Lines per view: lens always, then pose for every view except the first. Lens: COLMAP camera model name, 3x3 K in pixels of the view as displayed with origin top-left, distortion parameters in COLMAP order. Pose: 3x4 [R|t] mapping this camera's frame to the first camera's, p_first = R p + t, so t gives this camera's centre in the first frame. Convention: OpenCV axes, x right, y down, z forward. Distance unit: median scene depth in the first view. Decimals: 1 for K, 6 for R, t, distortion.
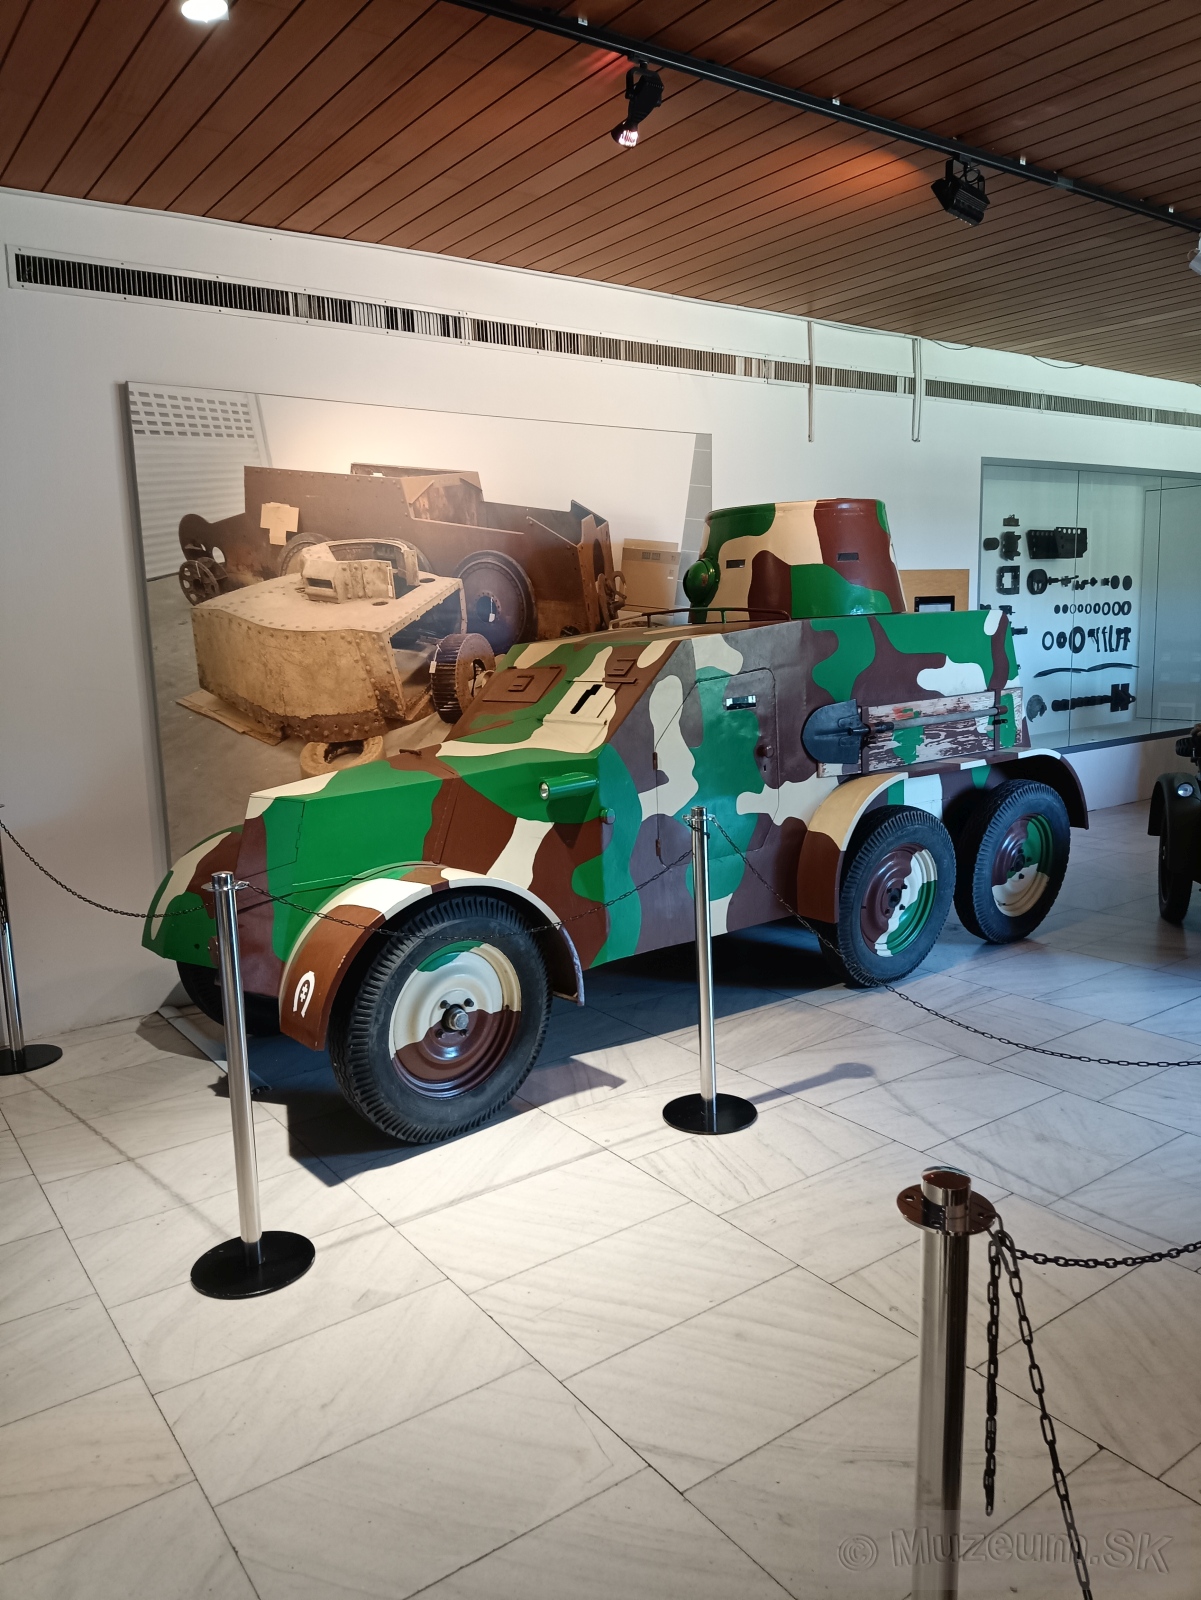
lens RADIAL K [[1173.3, 0, 593.6], [0, 1173.3, 792.5], [0, 0, 1]] dist [0.103271, -0.145941]
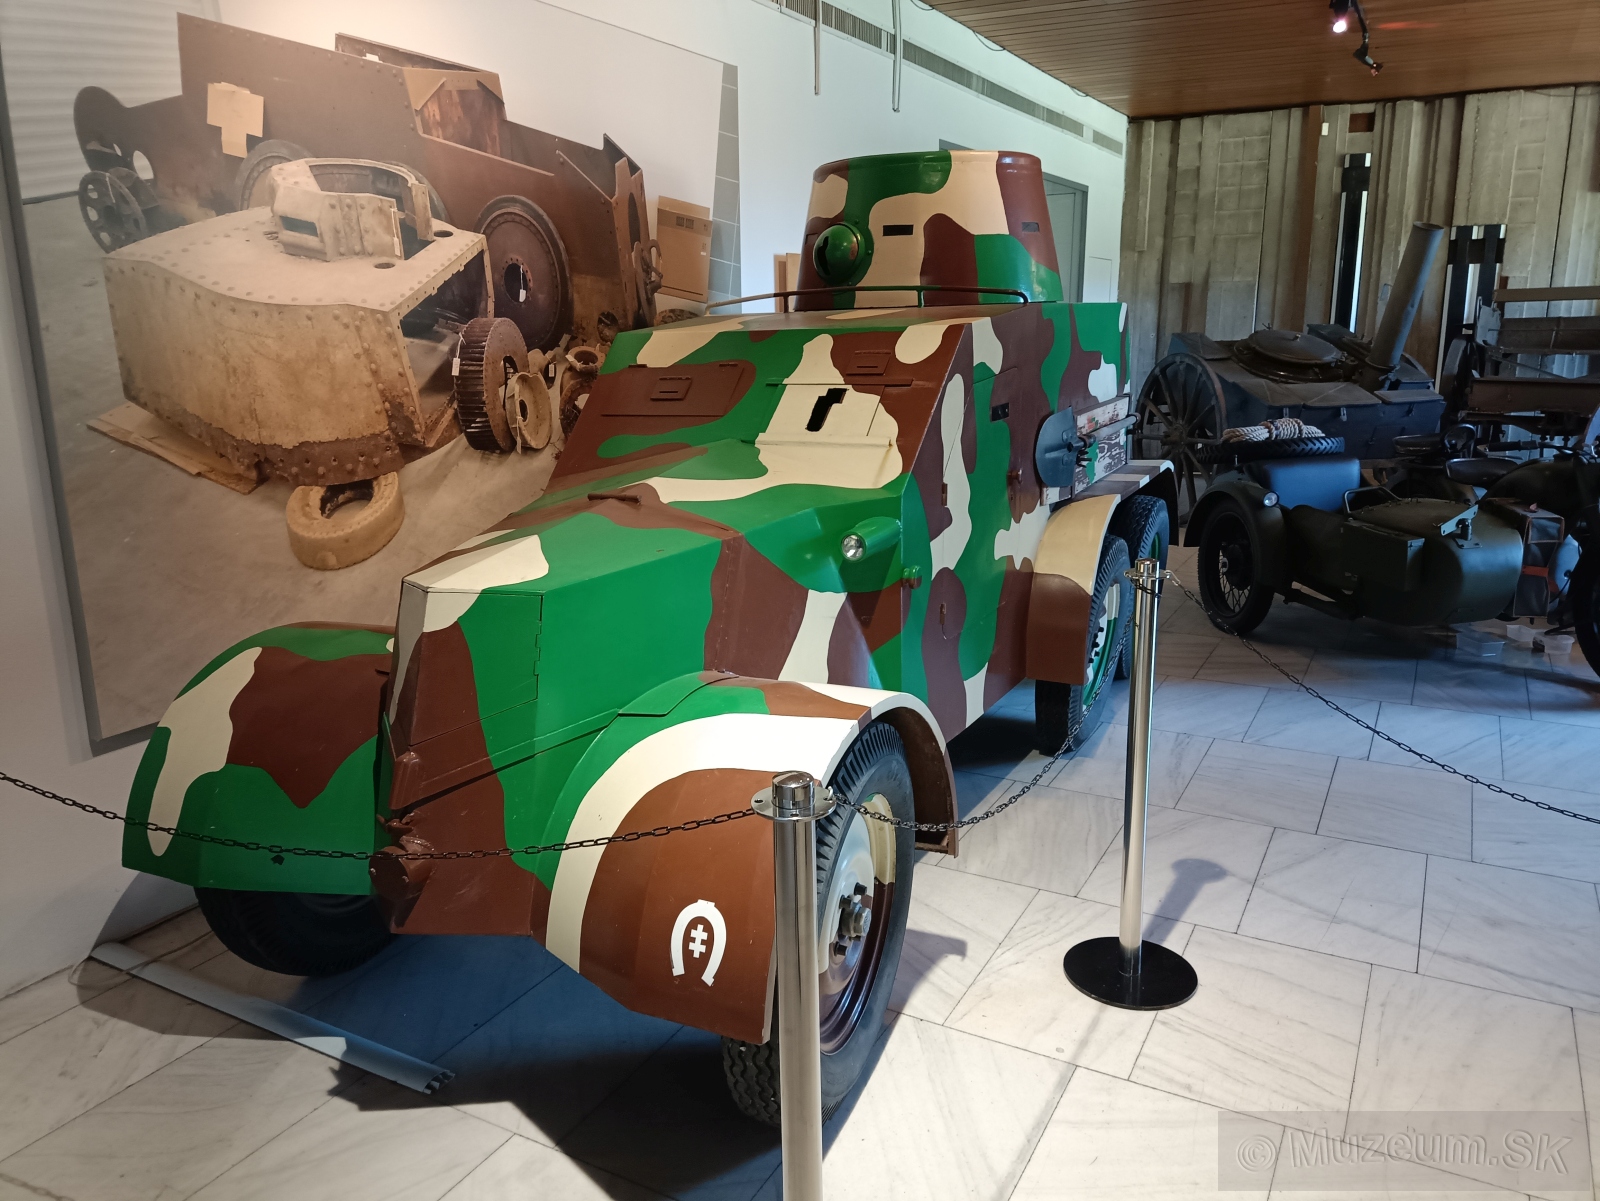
lens RADIAL K [[1173.3, 0, 800.0], [0, 1173.3, 600.5], [0, 0, 1]] dist [0.103271, -0.145941]
pose [[0.899870, -0.082013, 0.428378, -0.277998], [0.049040, 0.994959, 0.087470, -0.024442], [-0.433392, -0.057704, 0.899356, 0.314464]]
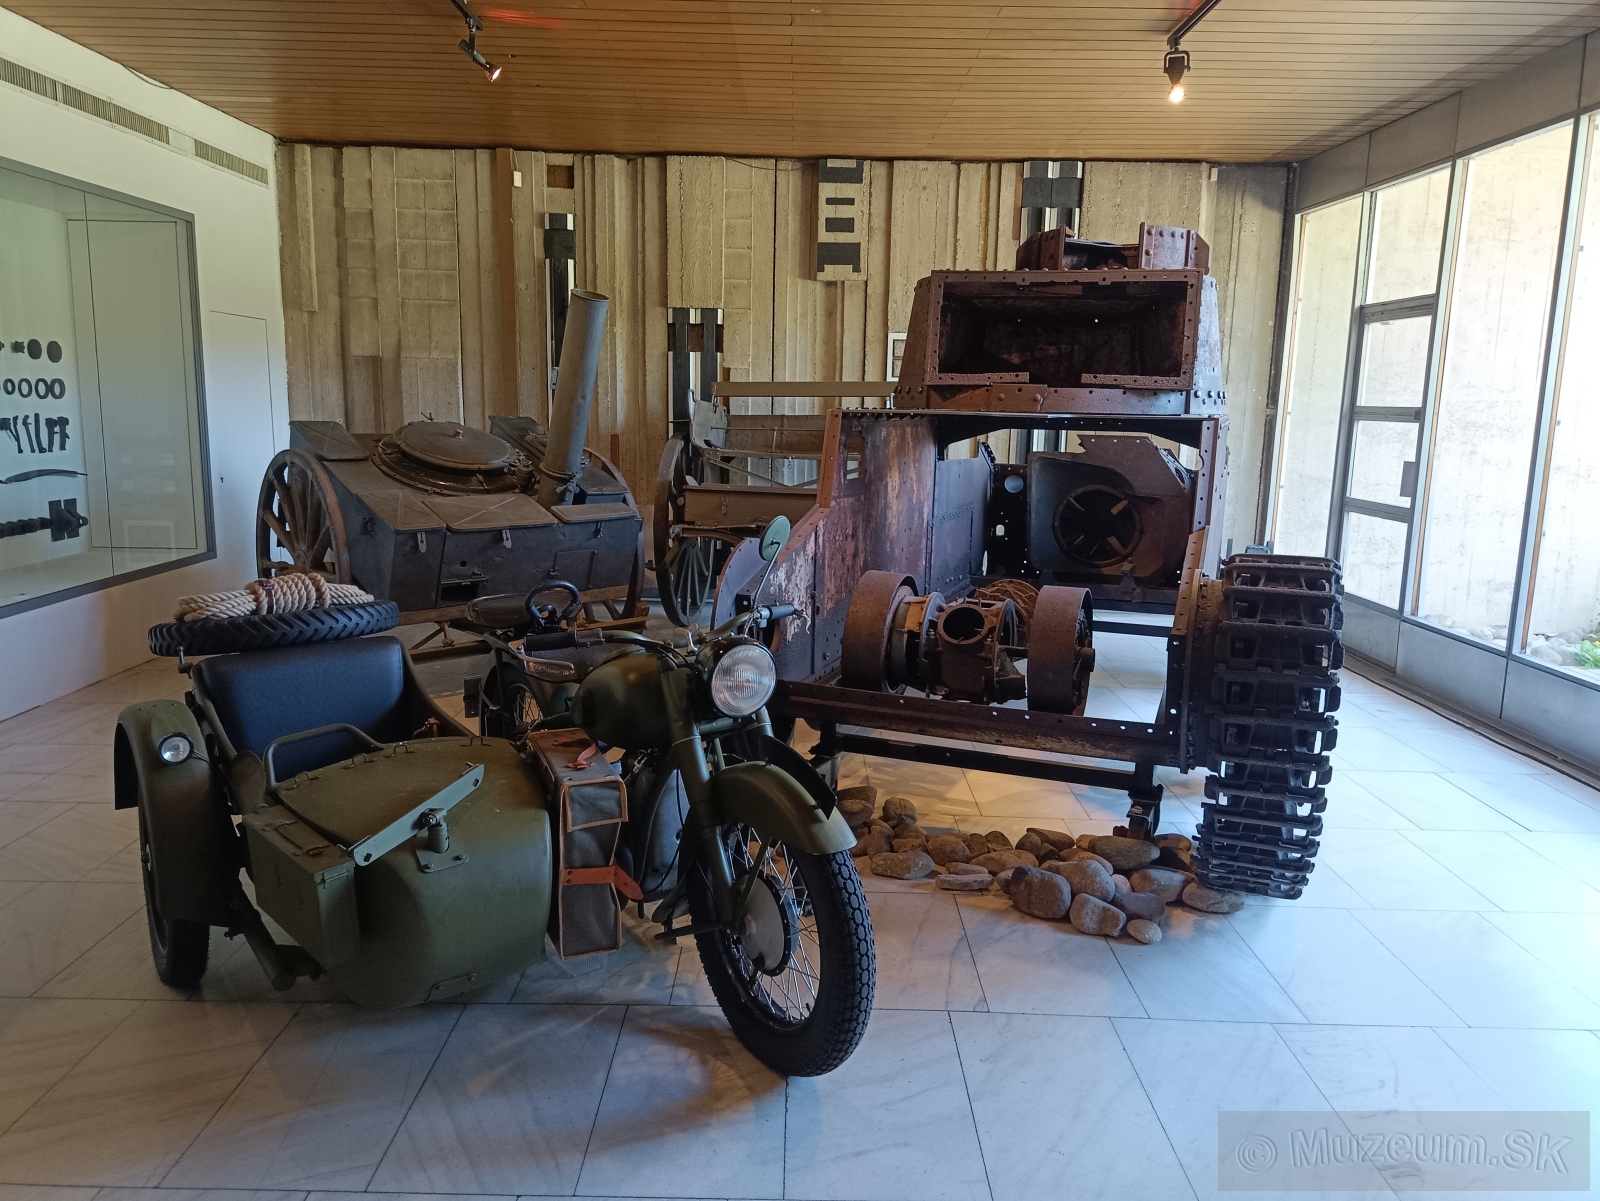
lens RADIAL K [[1173.3, 0, 800.0], [0, 1173.3, 600.5], [0, 0, 1]] dist [0.103271, -0.145941]
pose [[0.583282, -0.094585, 0.806744, 0.262829], [0.083126, 0.994933, 0.056548, -0.074917], [-0.808005, 0.034078, 0.588190, 0.515683]]
